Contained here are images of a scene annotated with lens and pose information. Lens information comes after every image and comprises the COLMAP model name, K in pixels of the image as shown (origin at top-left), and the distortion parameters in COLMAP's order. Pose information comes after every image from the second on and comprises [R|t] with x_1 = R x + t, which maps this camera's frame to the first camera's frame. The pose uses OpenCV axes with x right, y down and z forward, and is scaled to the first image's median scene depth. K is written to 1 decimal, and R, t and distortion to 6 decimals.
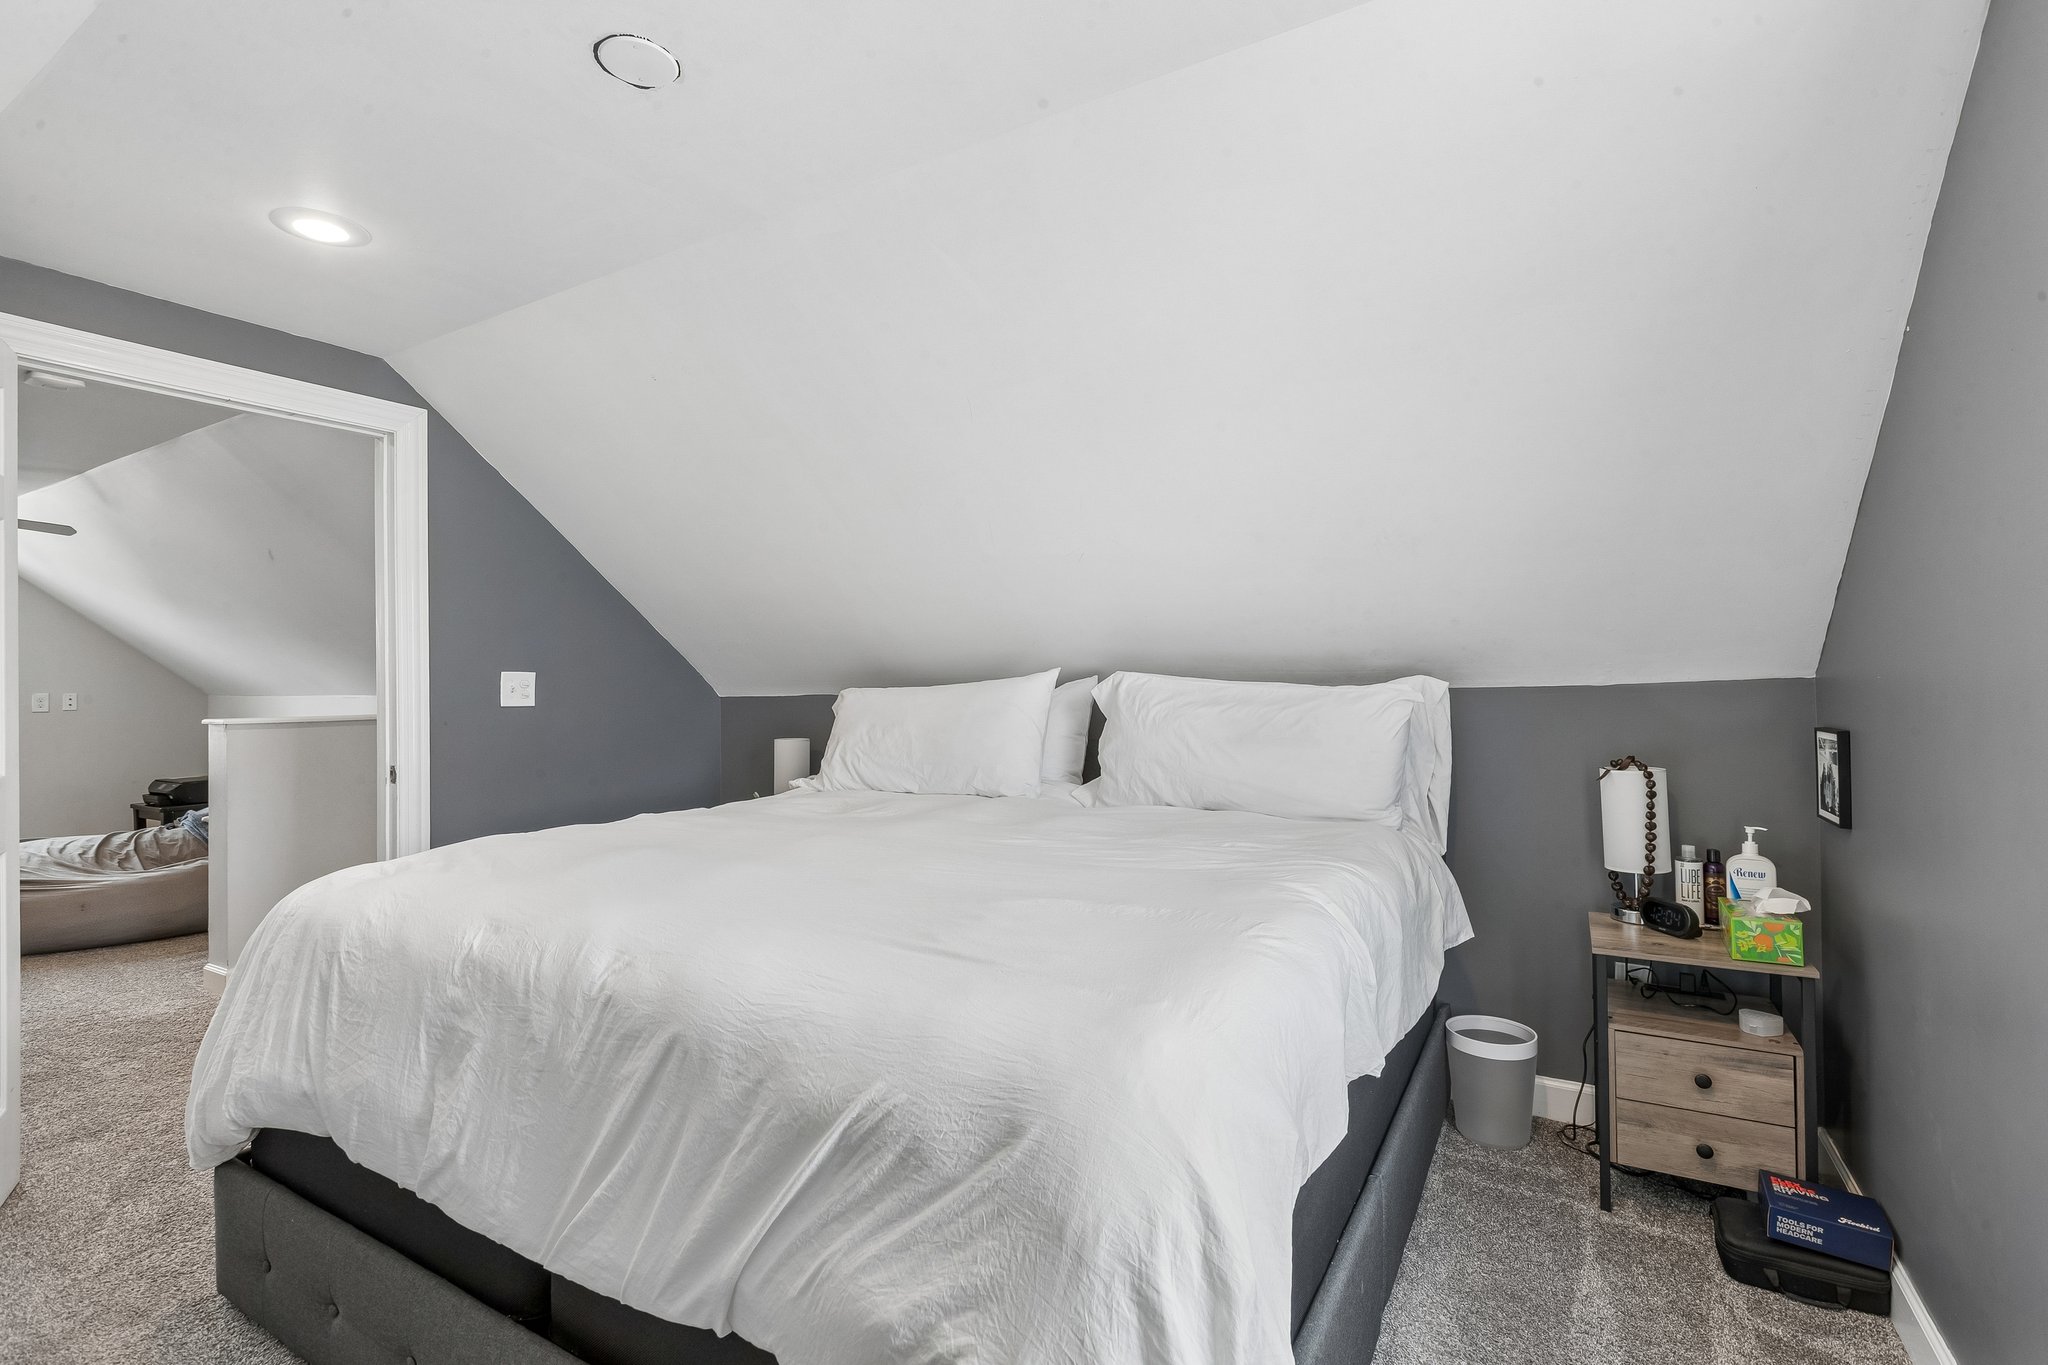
lens RADIAL K [[929.1, 0, 1024.1], [0, 929.1, 690.3], [0, 0, 1]] dist [-0.002641, -0.000305]
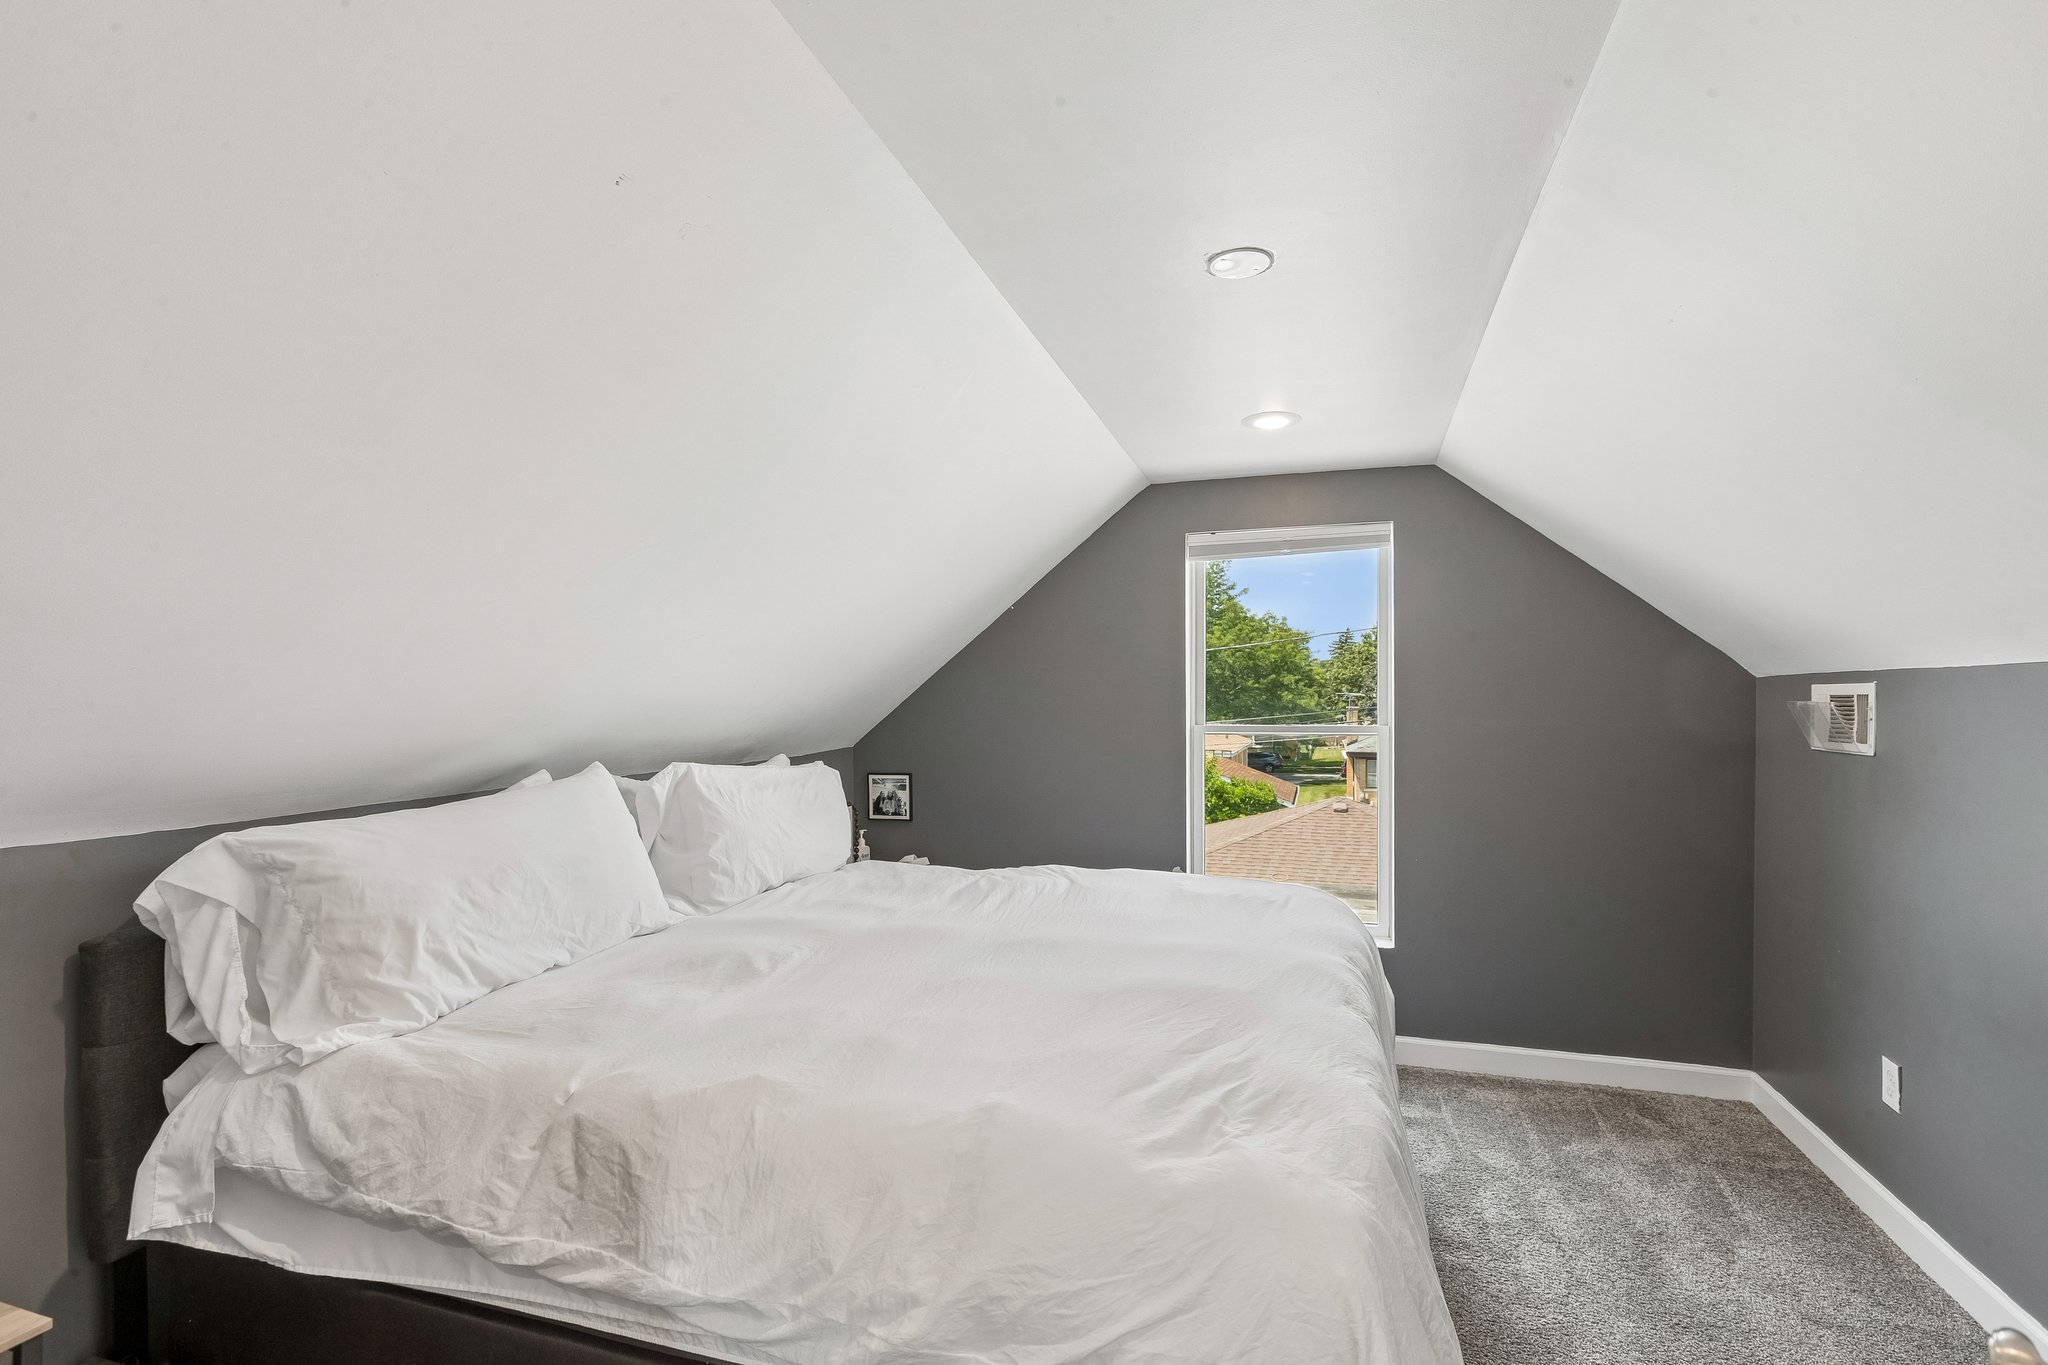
lens RADIAL K [[929.1, 0, 1024.8], [0, 929.1, 694.5], [0, 0, 1]] dist [-0.002641, -0.000305]
pose [[-0.214701, 0.016952, 0.976533, -0.858327], [0.000477, 0.999851, -0.017251, -0.072078], [-0.976680, -0.003238, -0.214677, 0.845050]]
